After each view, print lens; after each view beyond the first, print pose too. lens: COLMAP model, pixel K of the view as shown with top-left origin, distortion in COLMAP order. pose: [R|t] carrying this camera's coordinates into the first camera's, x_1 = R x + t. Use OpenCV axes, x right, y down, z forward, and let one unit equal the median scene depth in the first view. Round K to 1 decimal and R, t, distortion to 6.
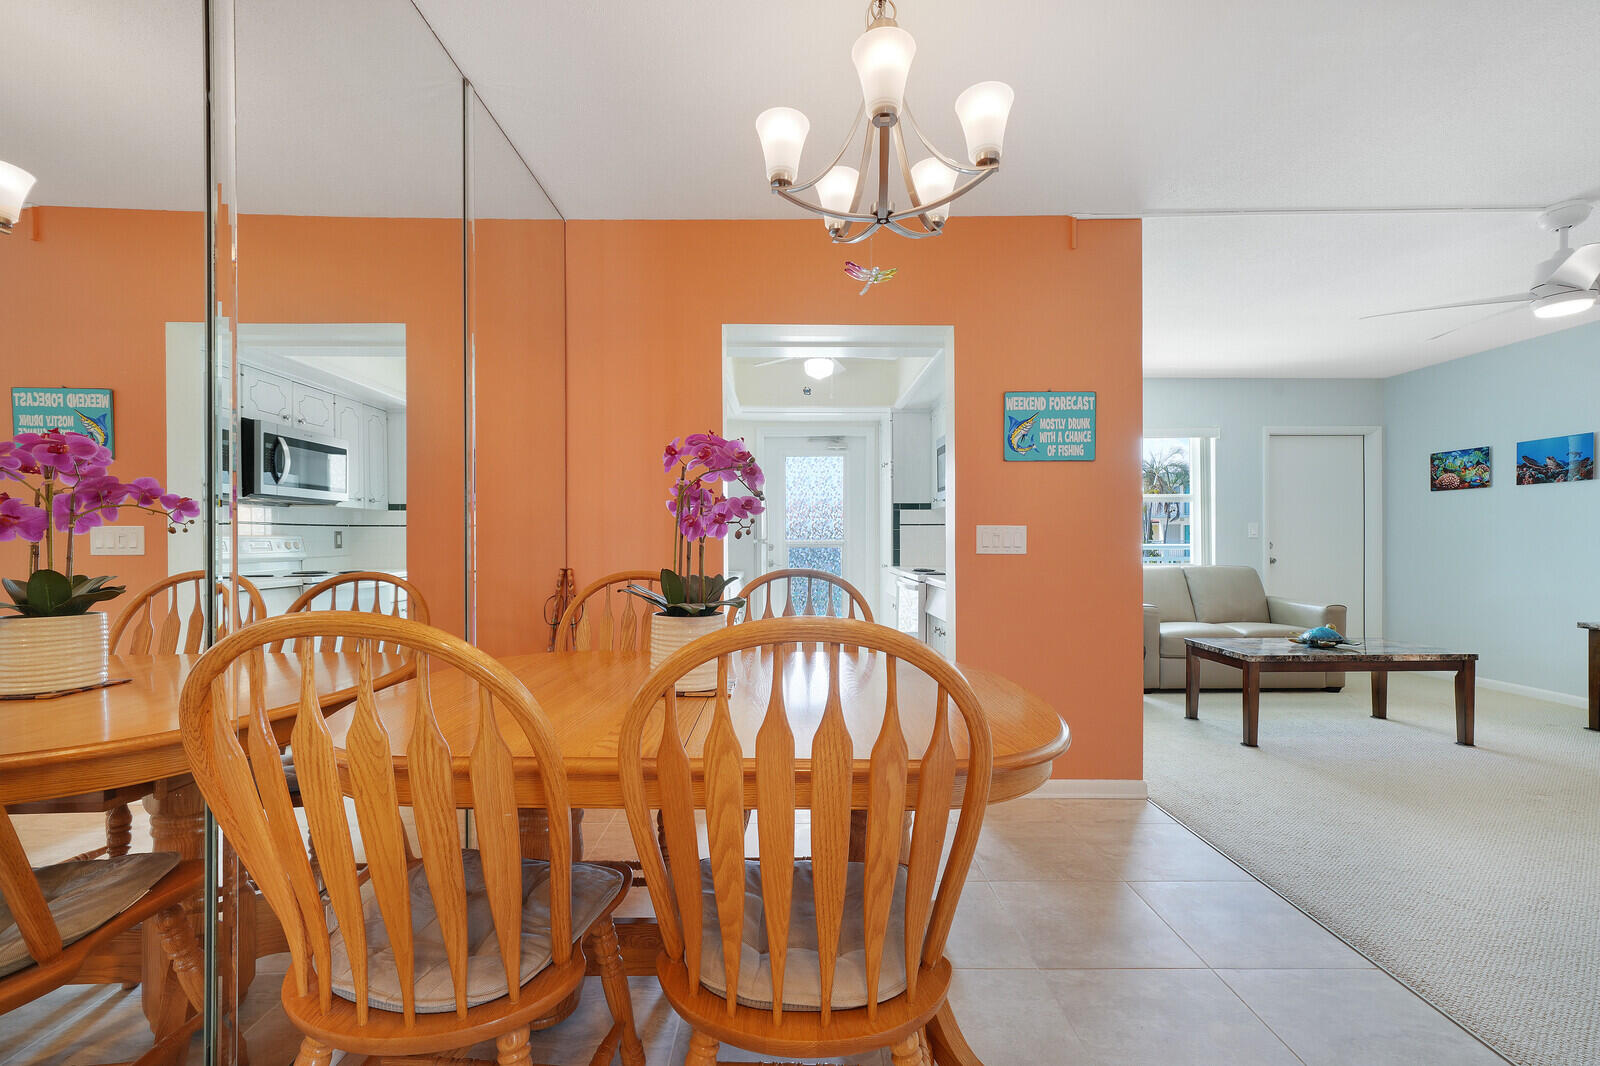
lens RADIAL K [[671.4, 0, 811.5], [0, 671.4, 540.2], [0, 0, 1]] dist [0.015915, -0.000140]
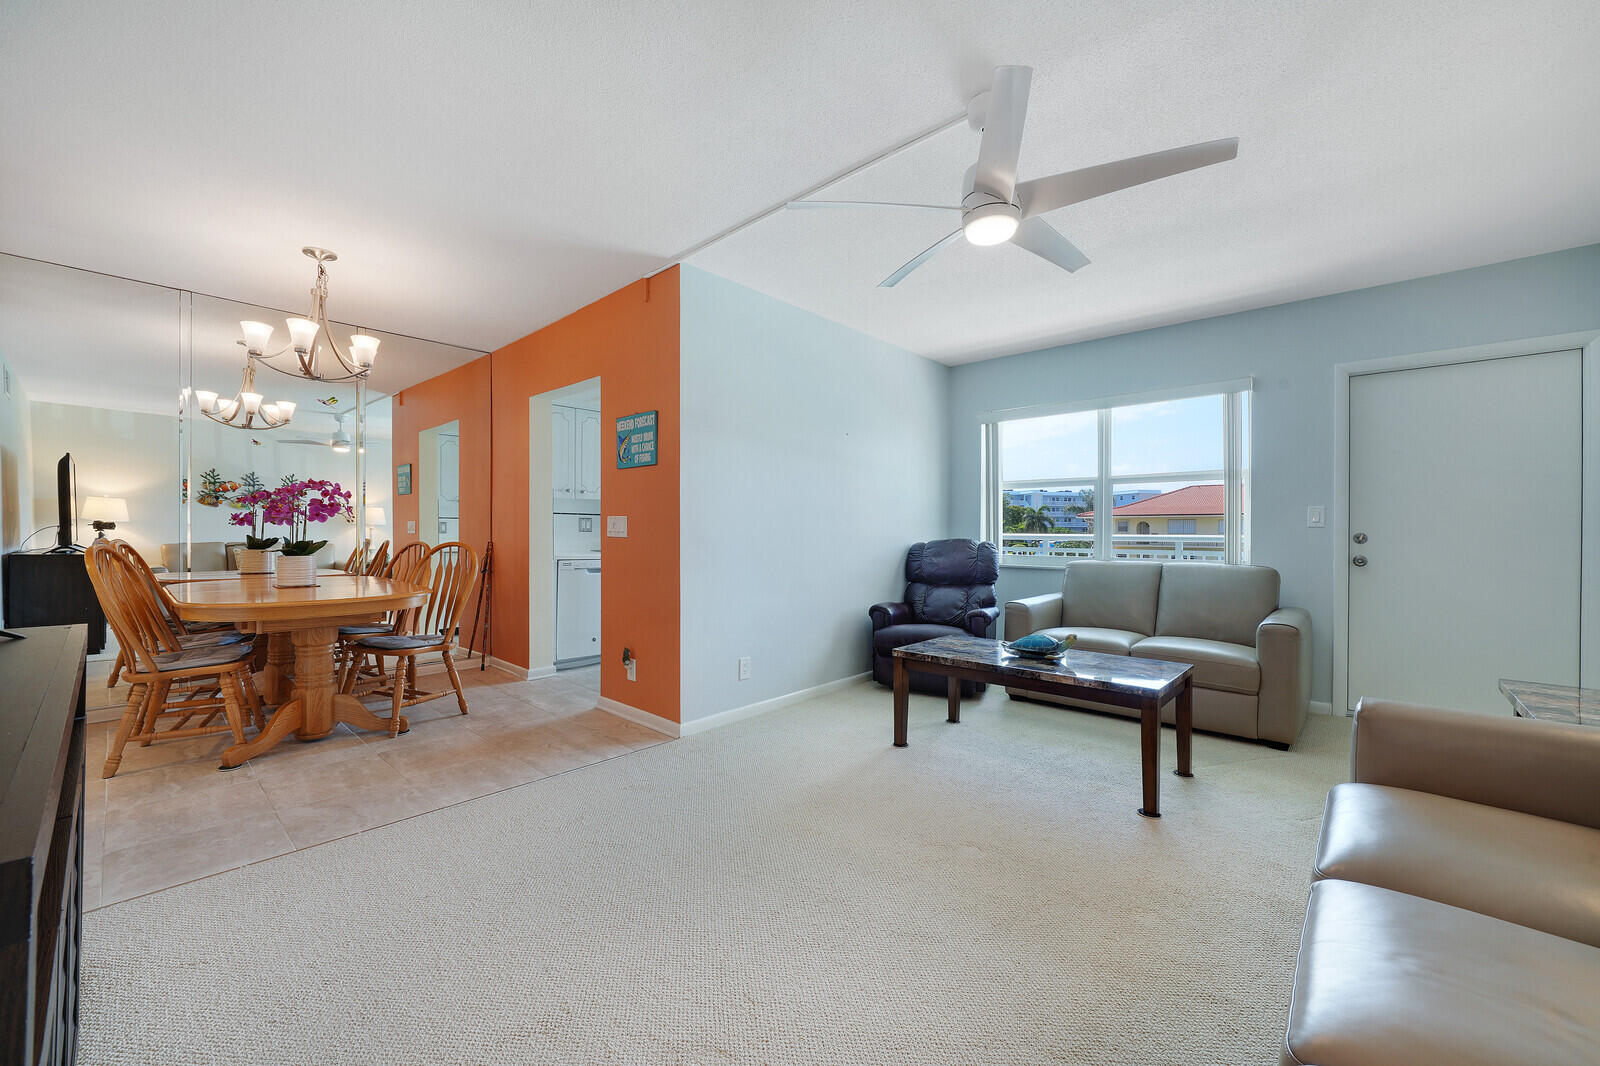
lens RADIAL K [[630.9, 0, 800.0], [0, 630.9, 533.0], [0, 0, 1]] dist [-0.002134, 0.000024]
pose [[0.721479, 0.007578, -0.692395, 0.850261], [-0.004502, 0.999970, 0.006252, 0.001217], [0.692422, -0.001393, 0.721491, 0.197087]]
